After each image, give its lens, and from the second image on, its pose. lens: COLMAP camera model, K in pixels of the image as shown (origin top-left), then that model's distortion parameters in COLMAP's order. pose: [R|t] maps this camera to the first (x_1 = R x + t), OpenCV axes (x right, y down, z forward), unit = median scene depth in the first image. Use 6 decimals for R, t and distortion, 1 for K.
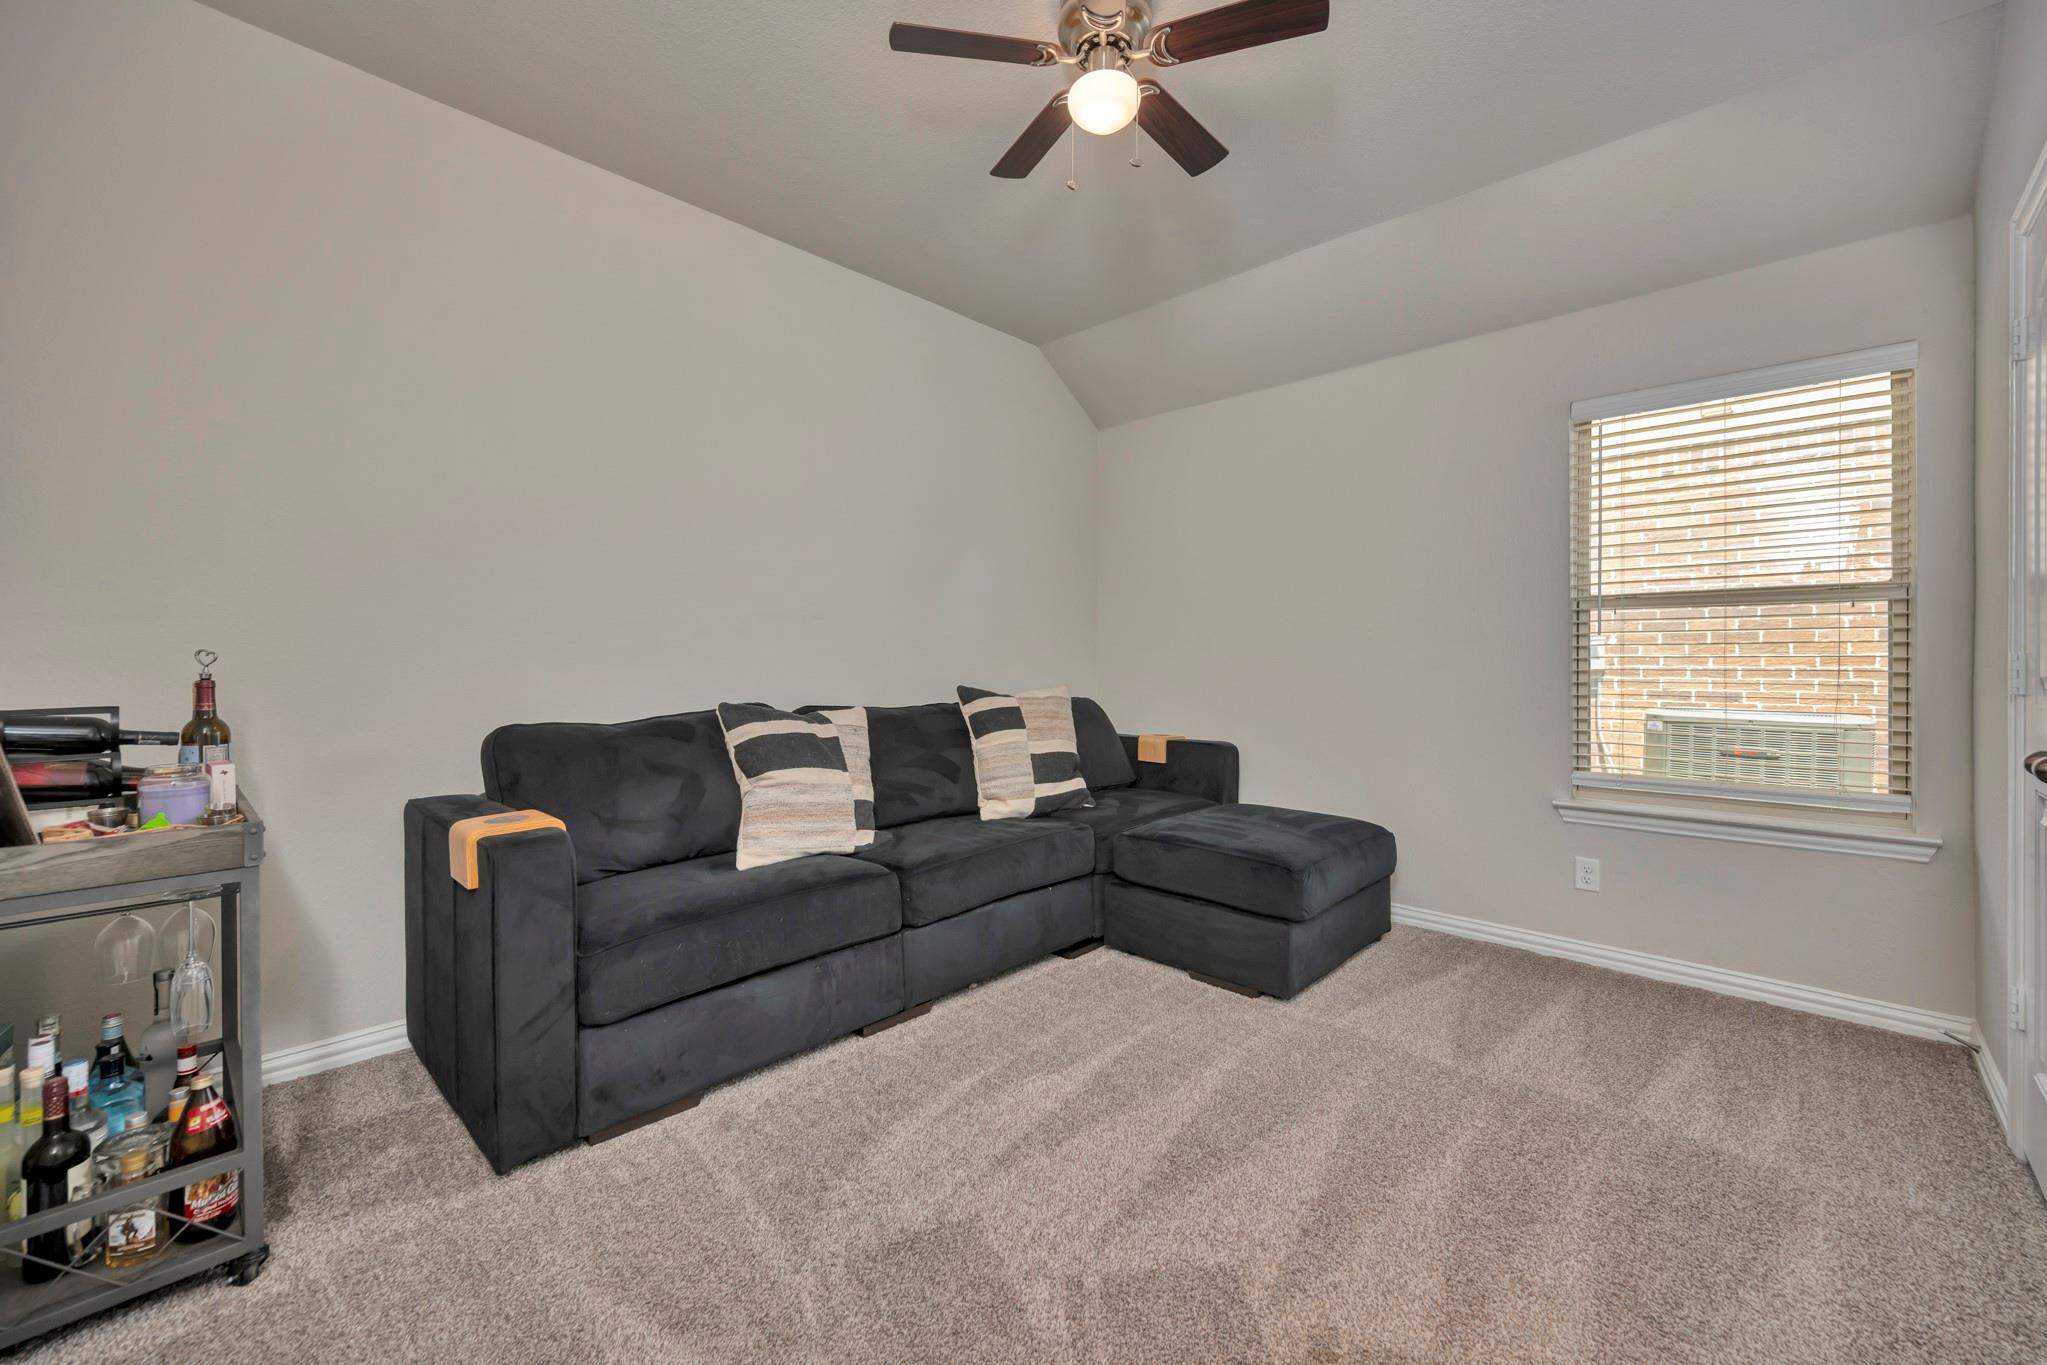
lens RADIAL K [[823.6, 0, 1017.6], [0, 823.6, 668.9], [0, 0, 1]] dist [-0.002285, 0.000311]
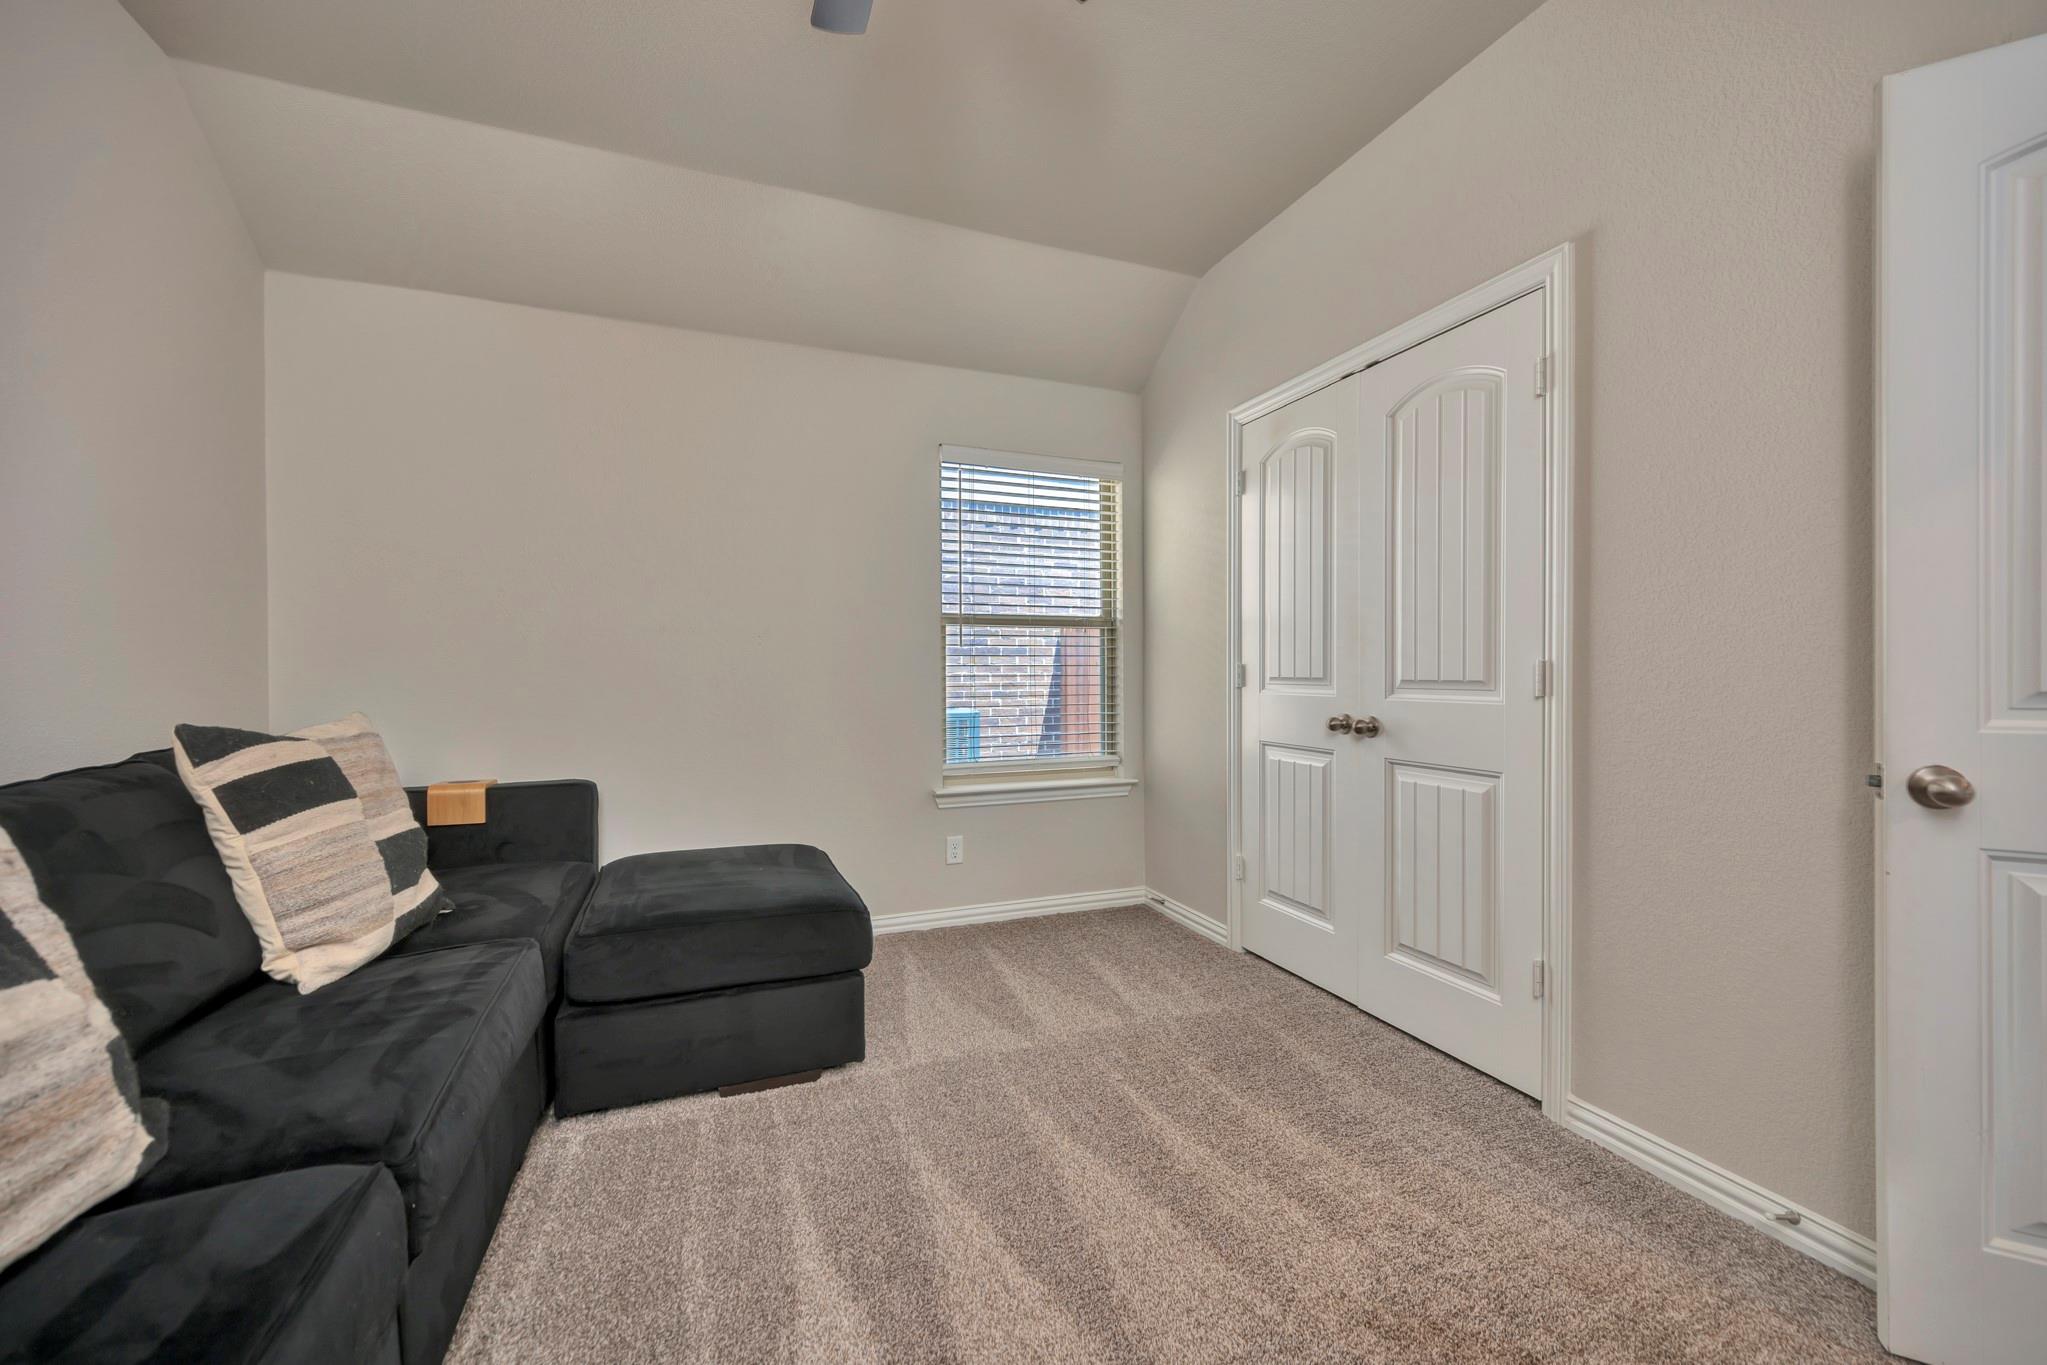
lens RADIAL K [[823.6, 0, 1020.1], [0, 823.6, 685.7], [0, 0, 1]] dist [-0.002285, 0.000311]
pose [[0.395683, -0.018793, 0.918195, -0.354834], [0.011183, 0.999815, 0.015644, -0.003374], [-0.918319, 0.004078, 0.395820, 0.456043]]
